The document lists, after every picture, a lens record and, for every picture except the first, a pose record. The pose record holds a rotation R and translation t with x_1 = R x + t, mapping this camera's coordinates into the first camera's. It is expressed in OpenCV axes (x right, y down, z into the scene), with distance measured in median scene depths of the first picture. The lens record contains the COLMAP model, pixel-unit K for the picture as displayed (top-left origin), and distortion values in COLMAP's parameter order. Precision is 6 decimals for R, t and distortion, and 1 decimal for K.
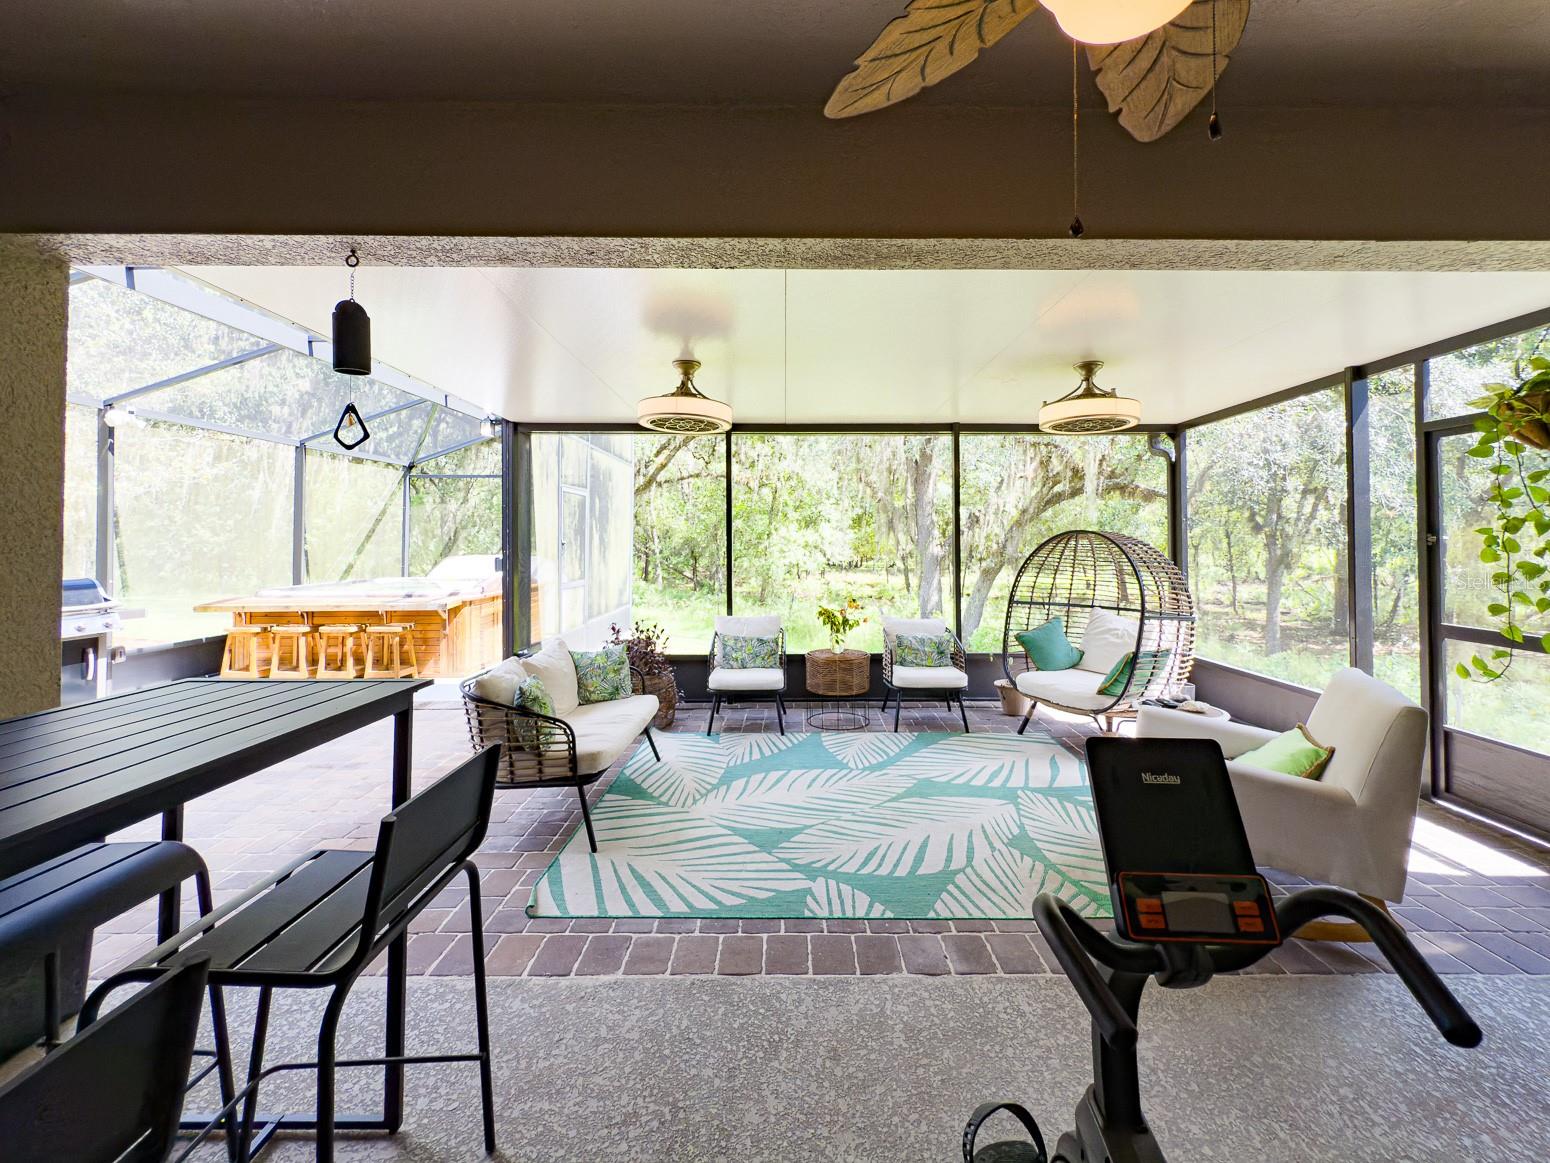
lens RADIAL K [[630.0, 0, 791.6], [0, 630.0, 531.6], [0, 0, 1]] dist [-0.001826, -0.000131]
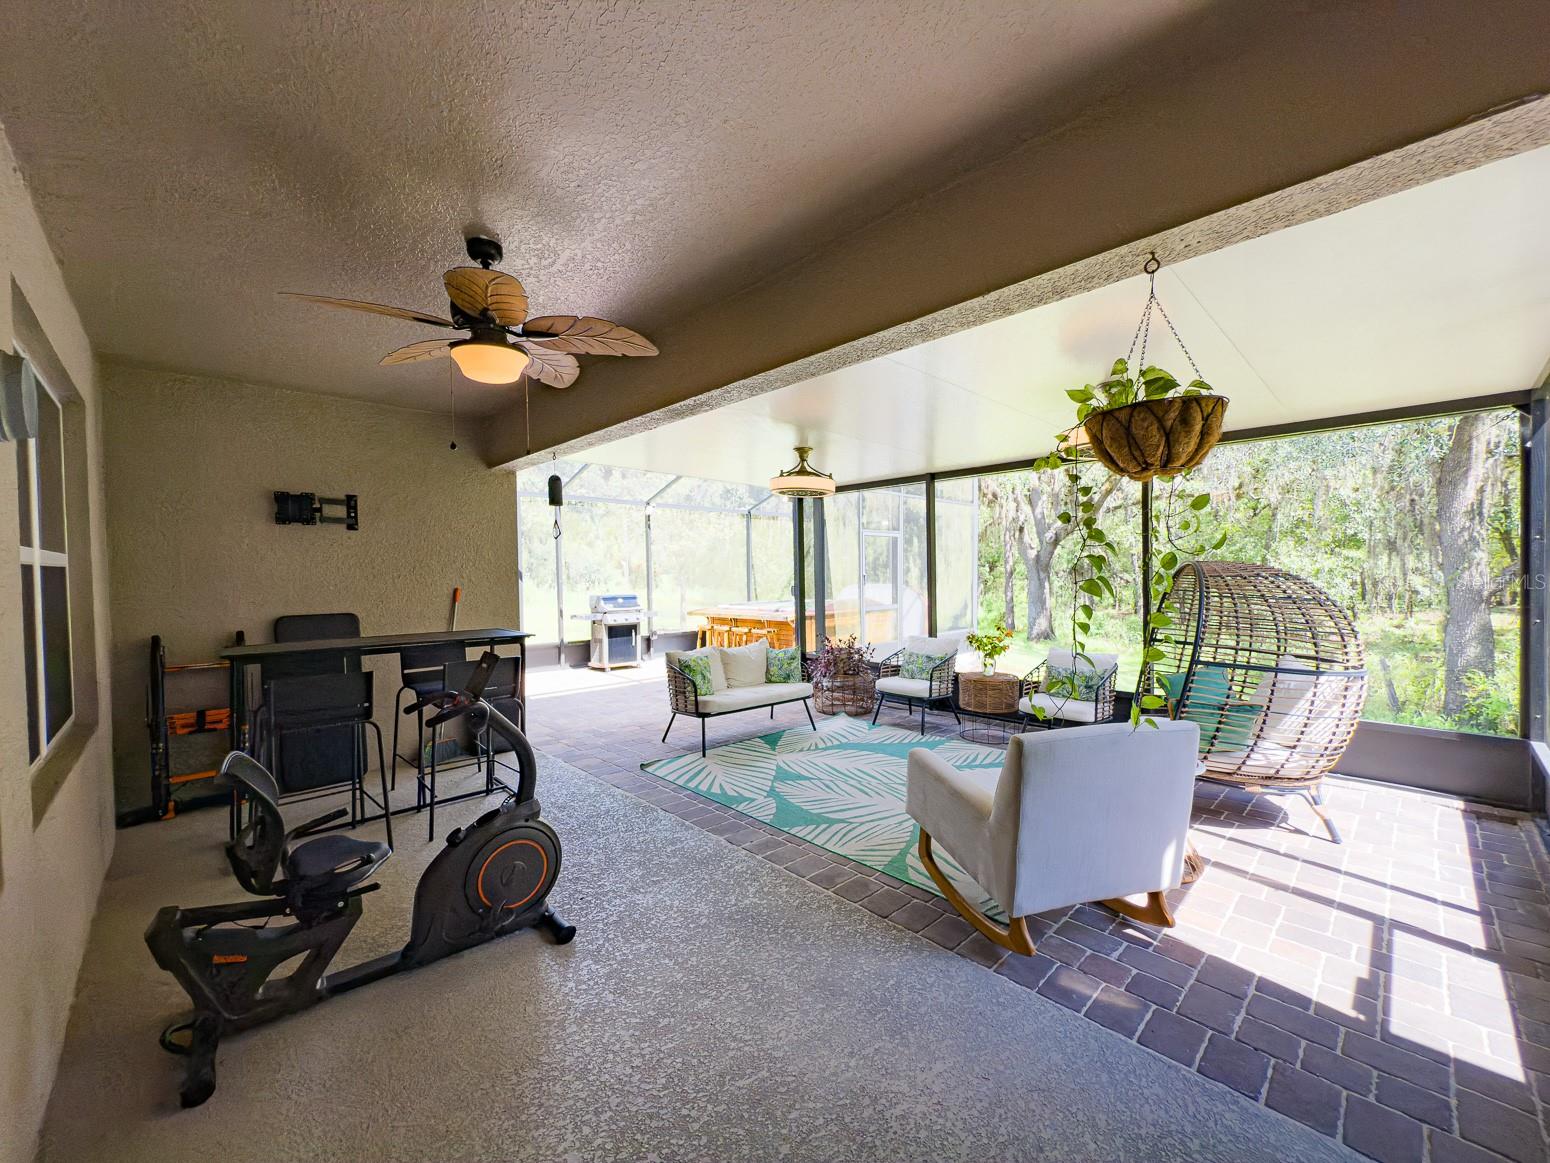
lens RADIAL K [[613.8, 0, 790.0], [0, 613.8, 584.5], [0, 0, 1]] dist [0.000759, 0.000037]
pose [[0.696052, 0.006946, -0.717957, 0.794592], [0.019998, 0.999378, 0.029056, -0.005305], [0.717713, -0.034582, 0.695480, 0.013821]]
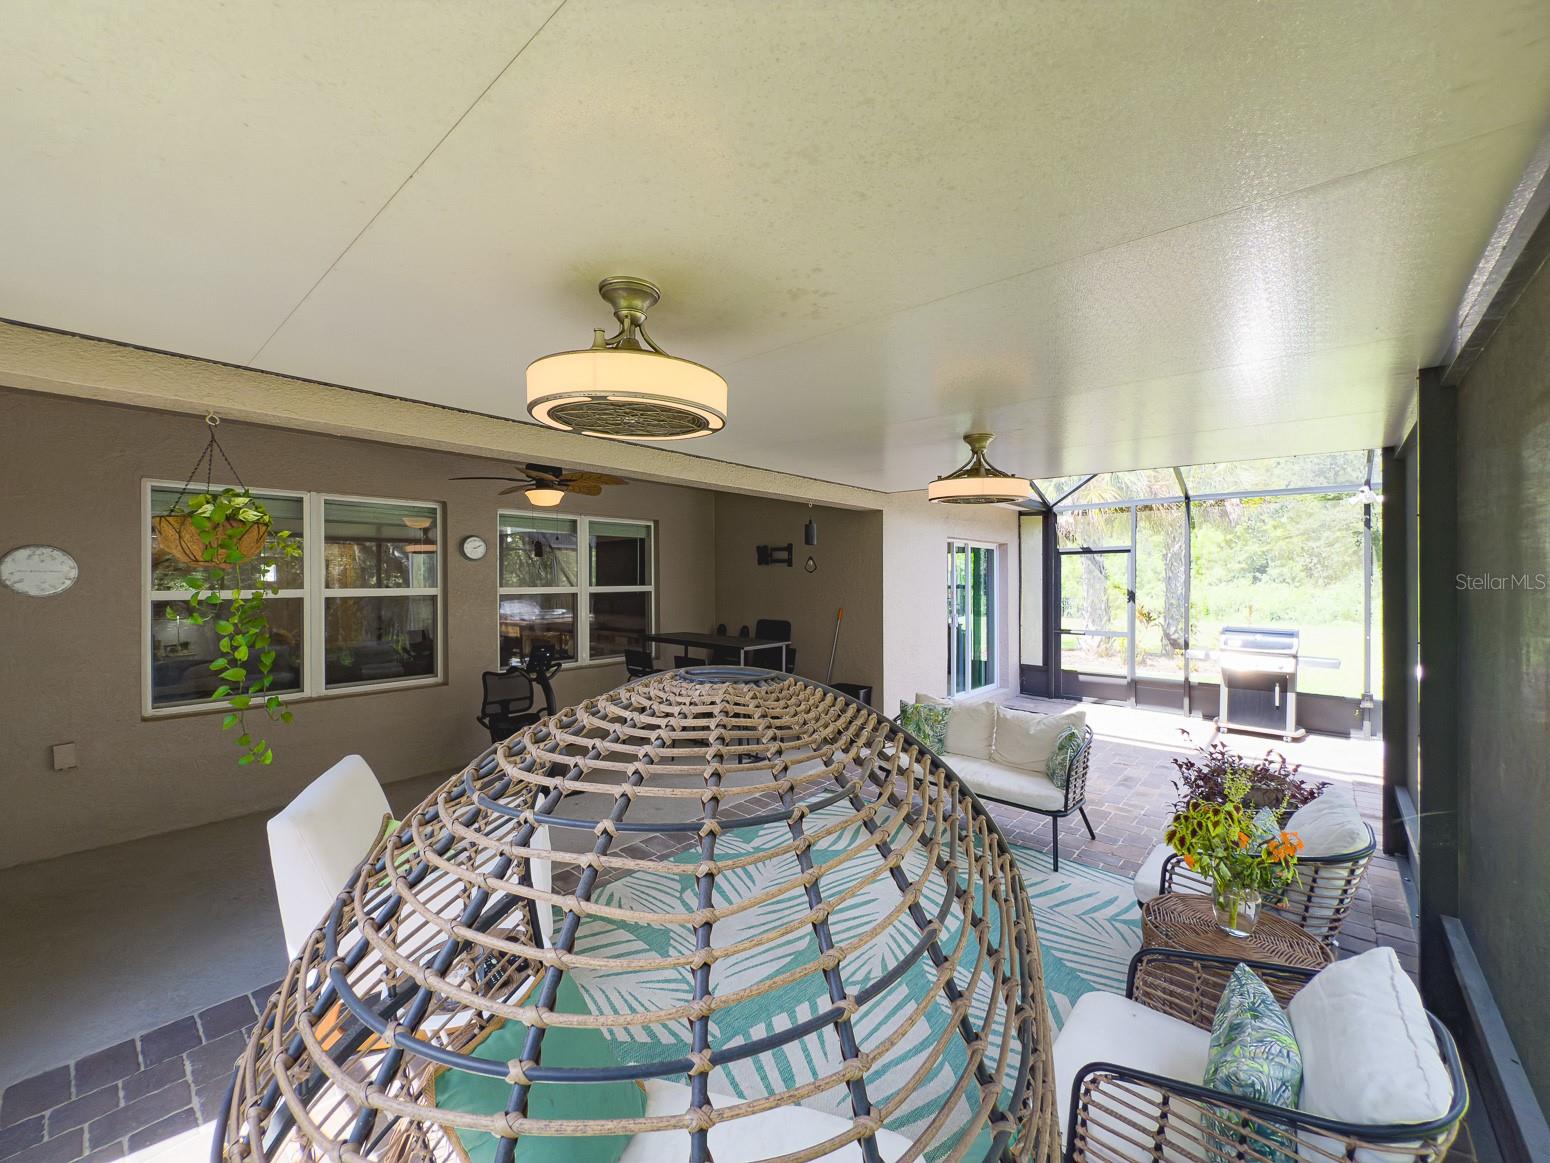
lens RADIAL K [[624.0, 0, 770.3], [0, 624.0, 585.5], [0, 0, 1]] dist [-0.001566, -0.000194]
pose [[-0.666957, 0.005831, -0.745073, 0.752918], [0.008179, 0.999966, 0.000505, -0.038578], [0.745051, -0.005757, -0.666982, 1.386707]]
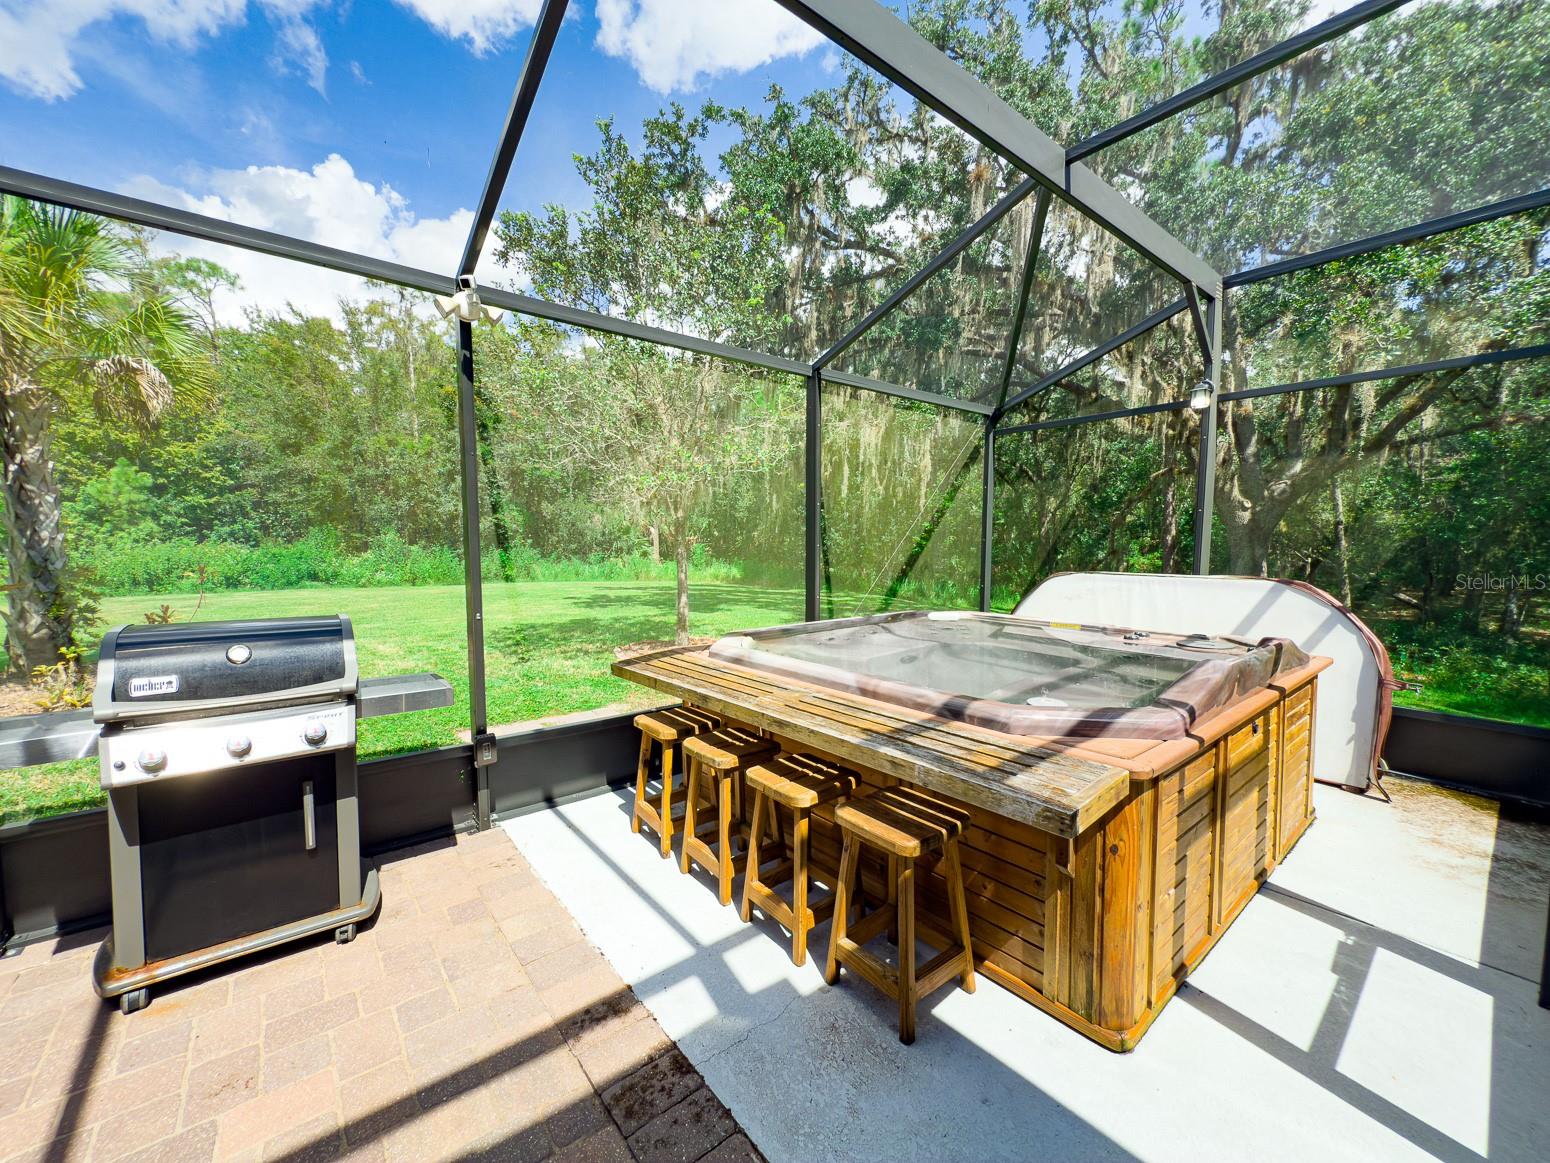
lens RADIAL K [[613.8, 0, 790.0], [0, 613.8, 584.5], [0, 0, 1]] dist [0.000759, 0.000037]
pose [[0.630198, 0.051304, -0.774738, -0.729056], [0.009668, 0.997219, 0.073901, 0.022493], [0.776374, -0.054062, 0.627949, 1.281801]]
